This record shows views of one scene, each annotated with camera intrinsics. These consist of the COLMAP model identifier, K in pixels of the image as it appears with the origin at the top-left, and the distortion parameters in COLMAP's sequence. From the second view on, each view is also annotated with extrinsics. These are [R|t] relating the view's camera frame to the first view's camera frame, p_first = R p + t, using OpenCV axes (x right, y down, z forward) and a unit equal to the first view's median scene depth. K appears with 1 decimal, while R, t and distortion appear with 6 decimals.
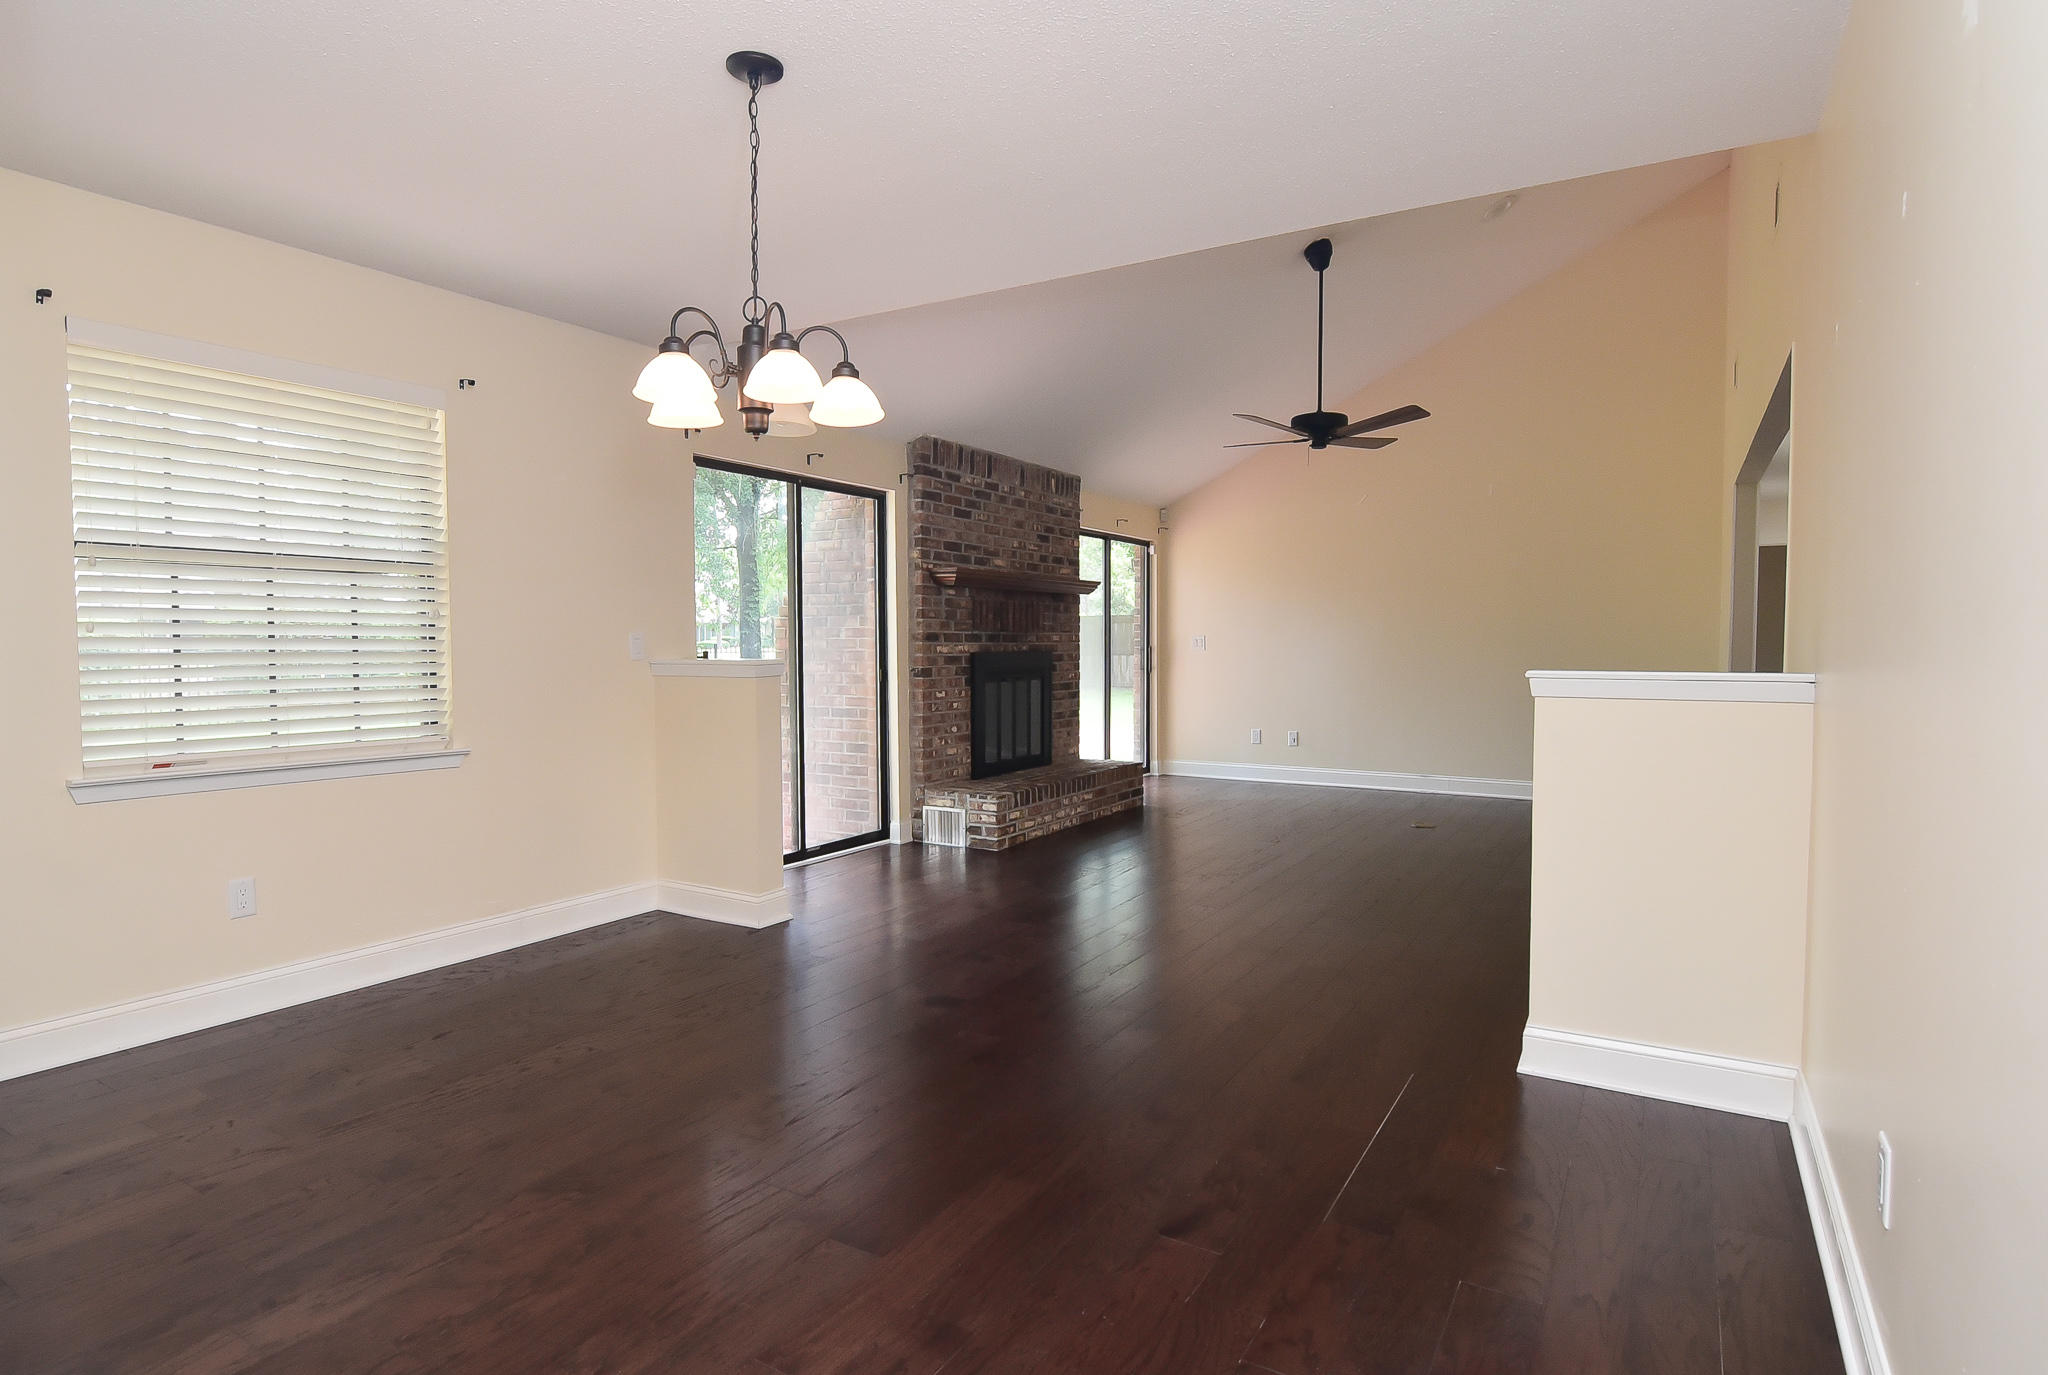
lens RADIAL K [[1044.7, 0, 1022.5], [0, 1044.7, 684.7], [0, 0, 1]] dist [-0.007148, -0.003103]
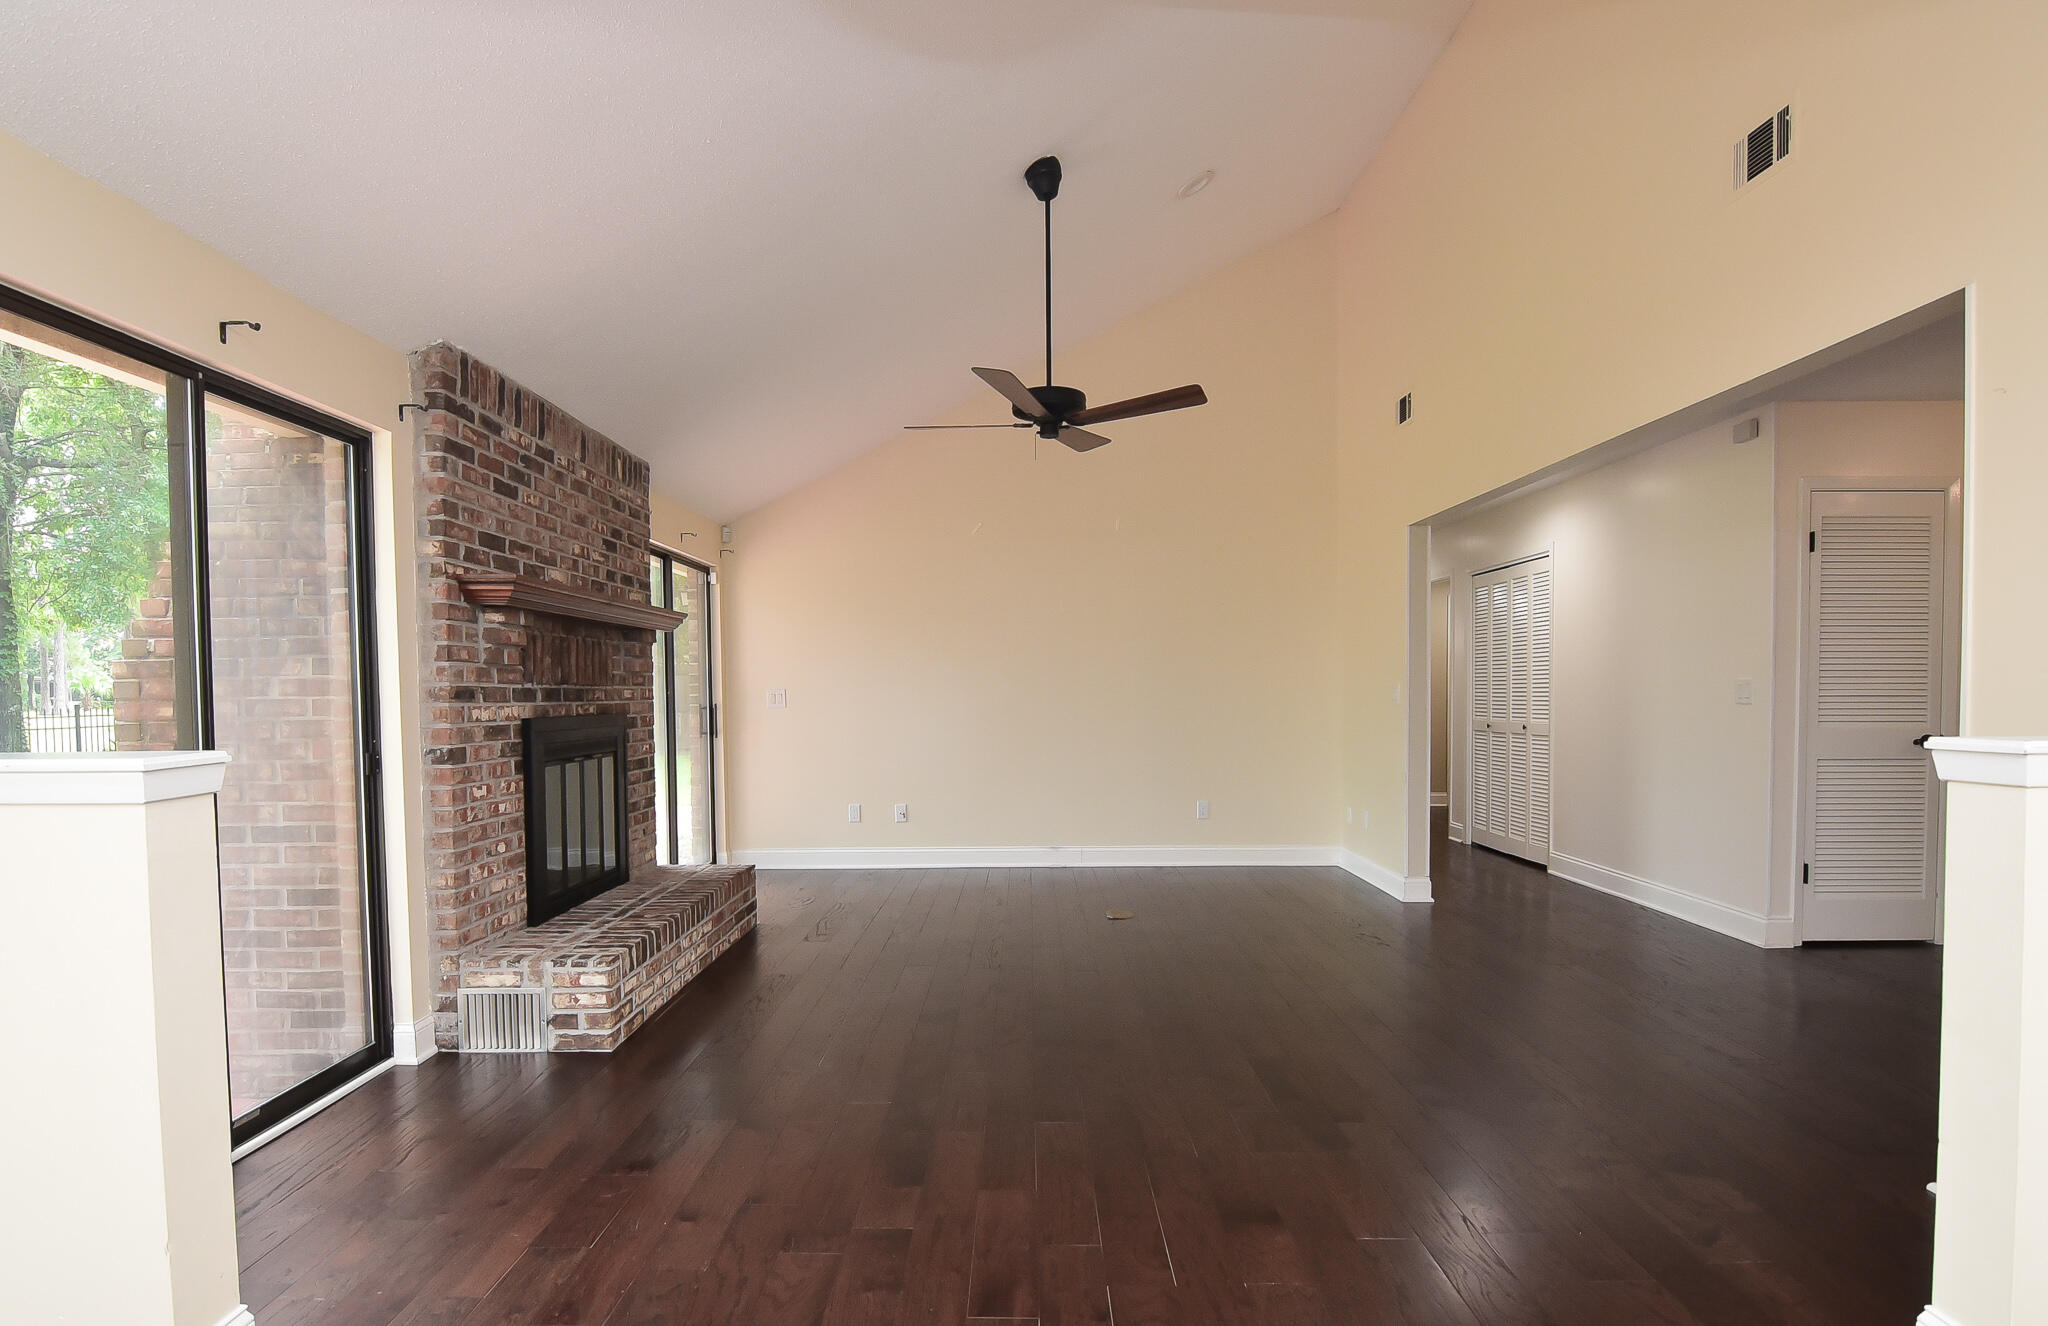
lens RADIAL K [[1046.2, 0, 994.5], [0, 1046.2, 723.6], [0, 0, 1]] dist [-0.012134, -0.000416]
pose [[0.870067, -0.023511, 0.492373, -0.113136], [0.030735, 0.999506, -0.006583, -0.015966], [-0.491975, 0.020861, 0.870359, 0.343369]]
